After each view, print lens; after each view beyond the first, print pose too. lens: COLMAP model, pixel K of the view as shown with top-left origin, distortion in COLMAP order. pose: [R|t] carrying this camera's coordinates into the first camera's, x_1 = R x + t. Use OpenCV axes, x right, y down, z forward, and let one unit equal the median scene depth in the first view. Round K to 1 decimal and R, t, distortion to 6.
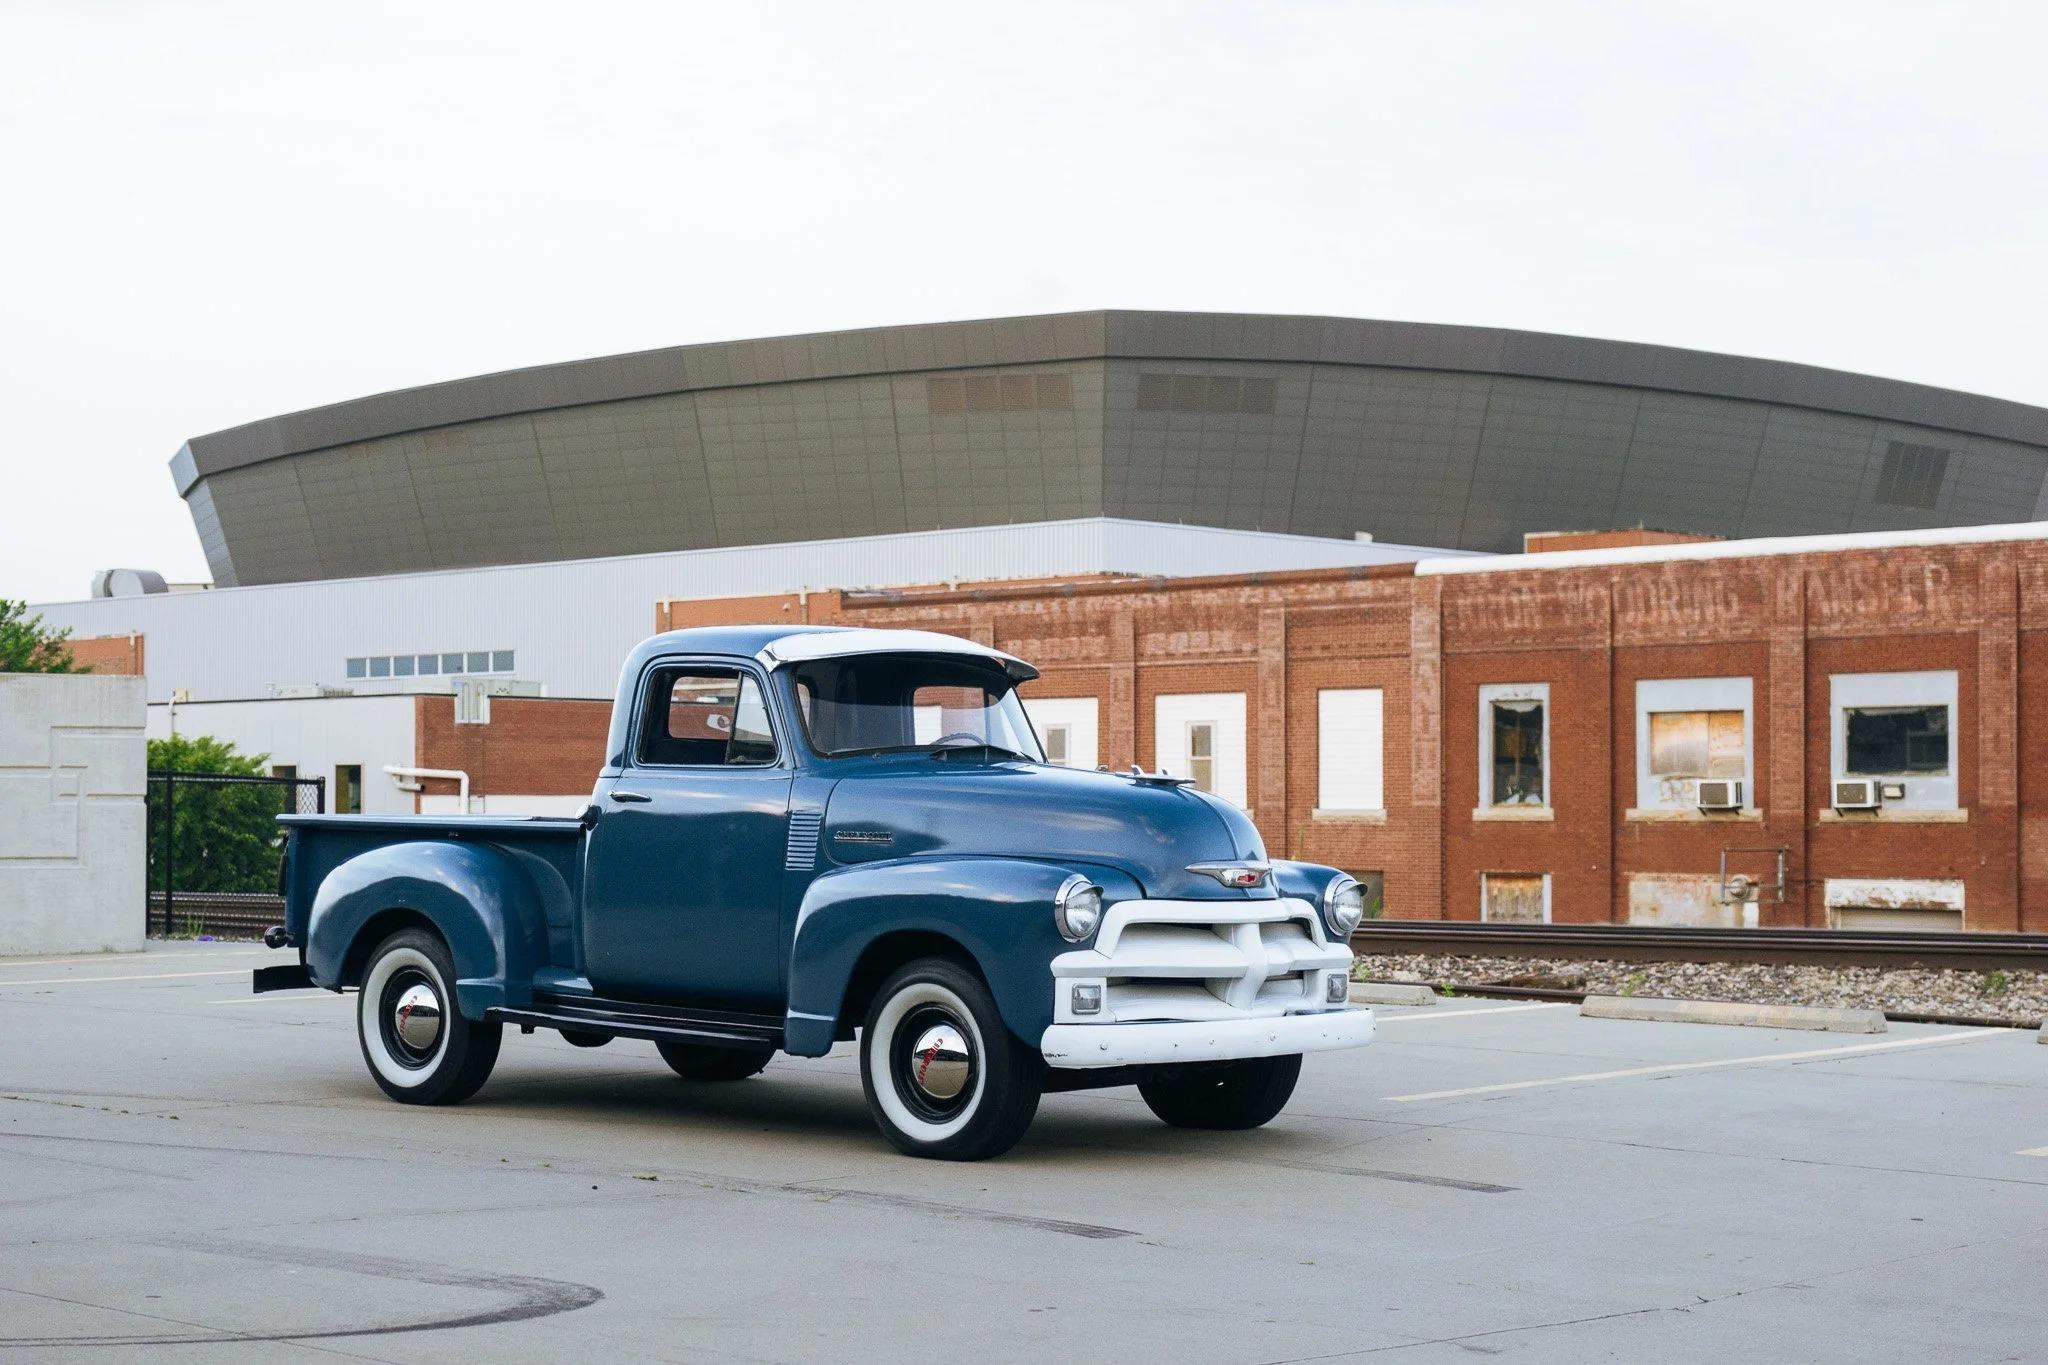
lens RADIAL K [[4306.5, 0, 1024.6], [0, 4306.5, 686.0], [0, 0, 1]] dist [-0.025046, 0.000000]
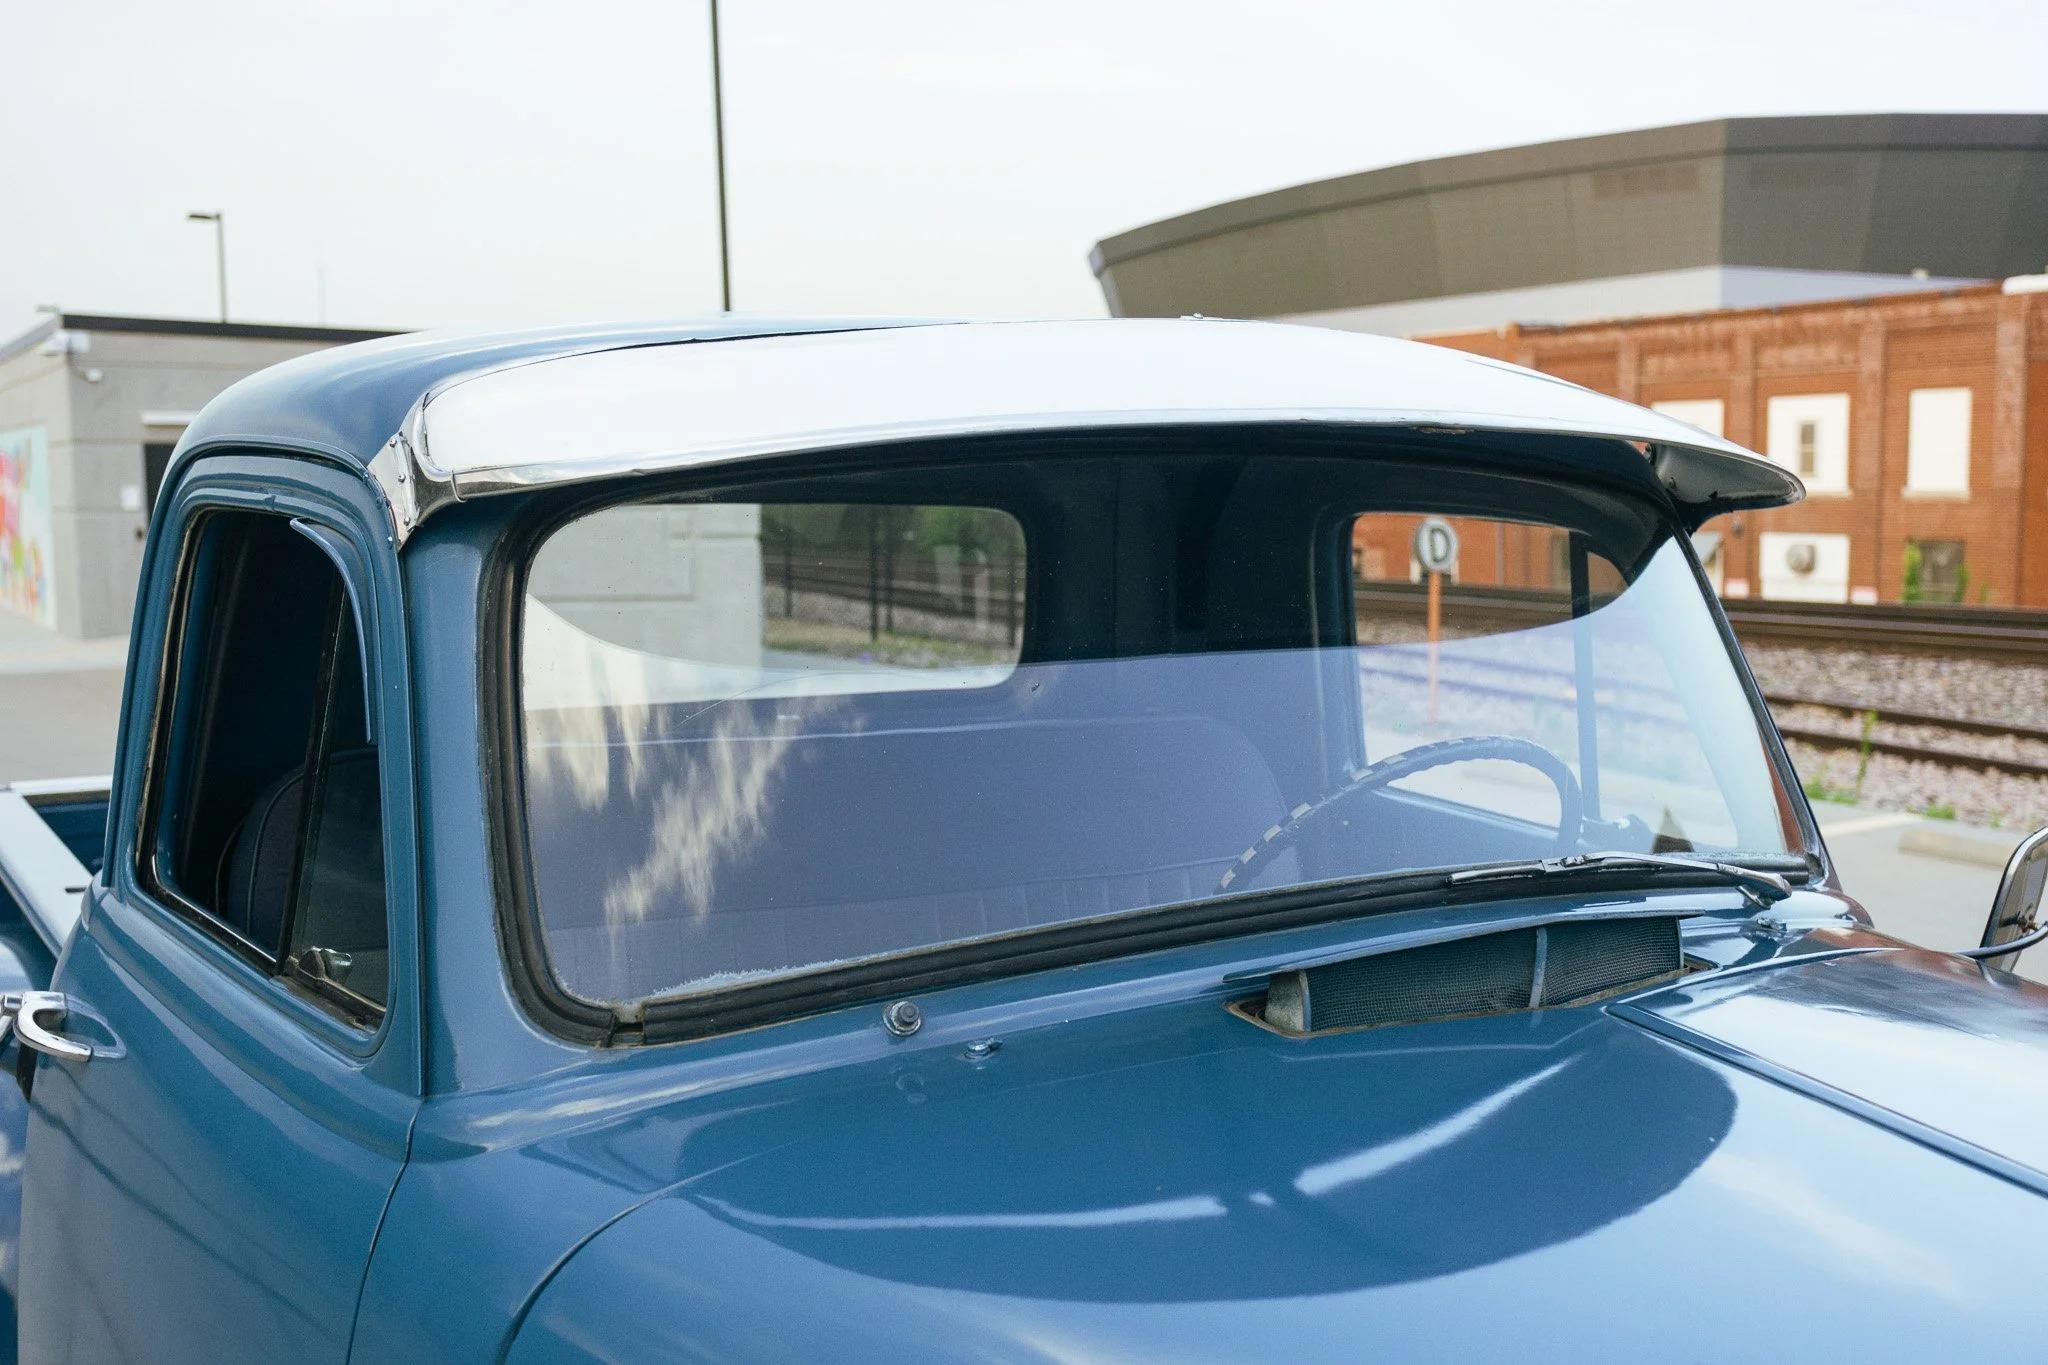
lens RADIAL K [[1945.3, 0, 1018.2], [0, 1945.3, 683.7], [0, 0, 1]] dist [-0.001705, 0.000000]
pose [[0.951239, 0.022560, -0.307630, -0.001932], [0.023939, 0.988914, 0.146547, -0.004027], [0.307525, -0.146765, 0.940153, 0.384887]]
